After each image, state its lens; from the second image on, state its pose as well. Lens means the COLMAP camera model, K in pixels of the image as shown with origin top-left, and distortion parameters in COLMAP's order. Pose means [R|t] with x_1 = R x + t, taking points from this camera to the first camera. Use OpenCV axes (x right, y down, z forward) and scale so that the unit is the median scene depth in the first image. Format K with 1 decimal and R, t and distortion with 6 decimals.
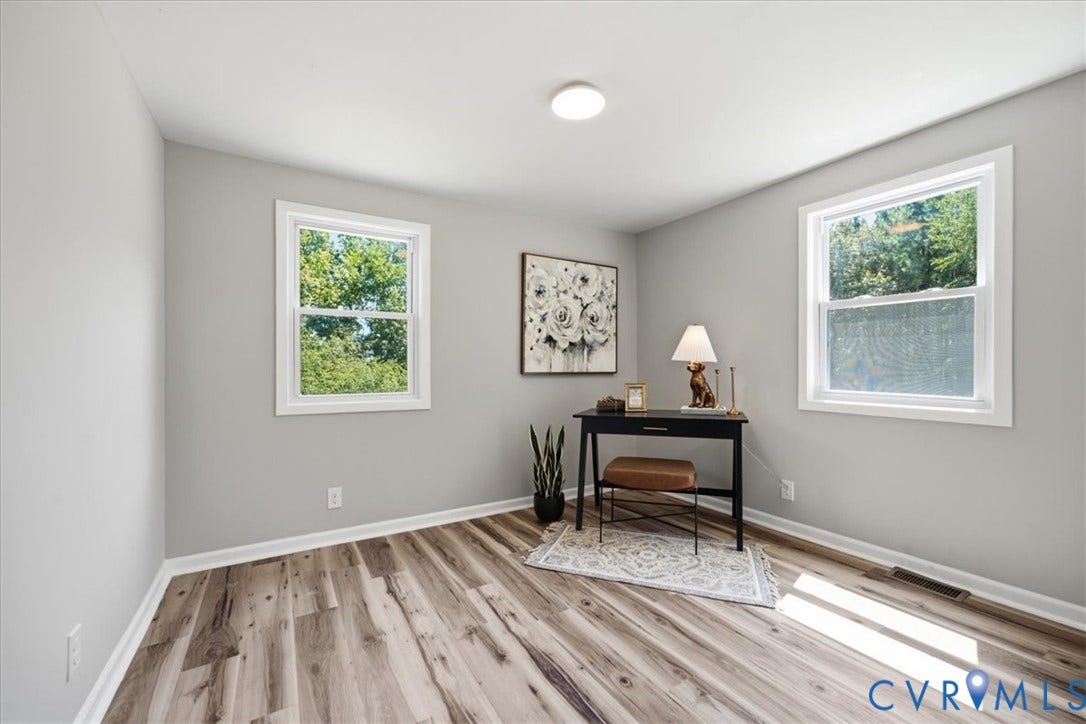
lens RADIAL K [[432.1, 0, 548.3], [0, 432.1, 364.5], [0, 0, 1]] dist [-0.006652, 0.002168]
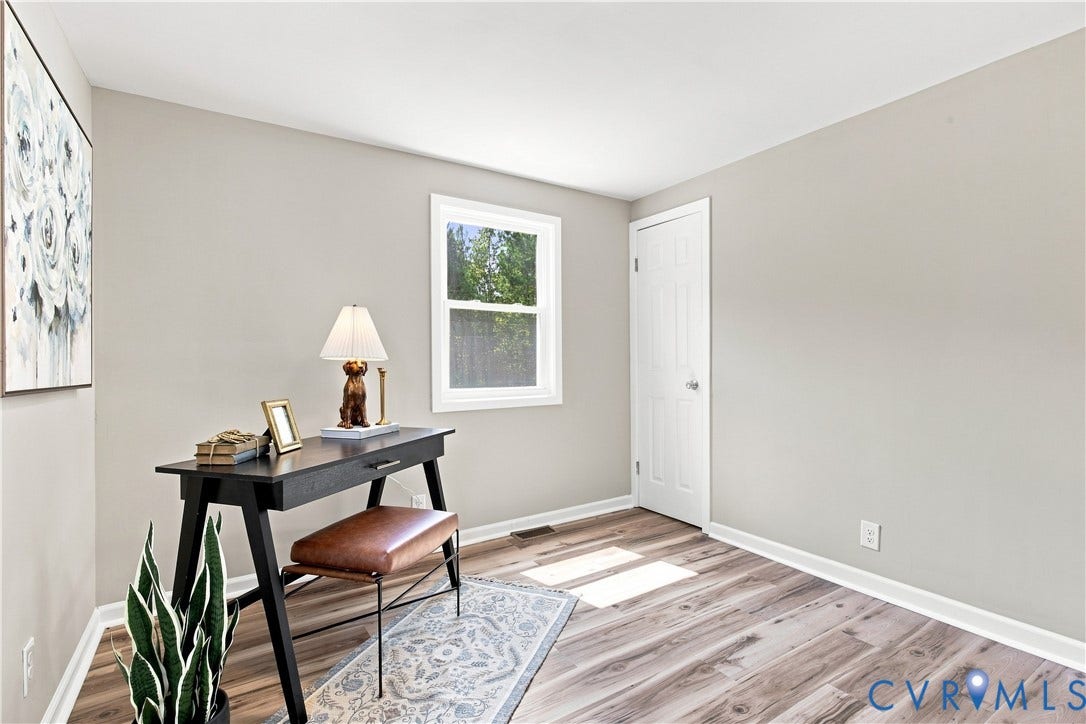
lens RADIAL K [[496.1, 0, 538.7], [0, 496.1, 357.9], [0, 0, 1]] dist [-0.003900, -0.000330]
pose [[0.001146, 0.006506, 0.999978, -0.577668], [0.007406, 0.999951, -0.006514, -0.004942], [-0.999972, 0.007413, 0.001098, 0.931694]]
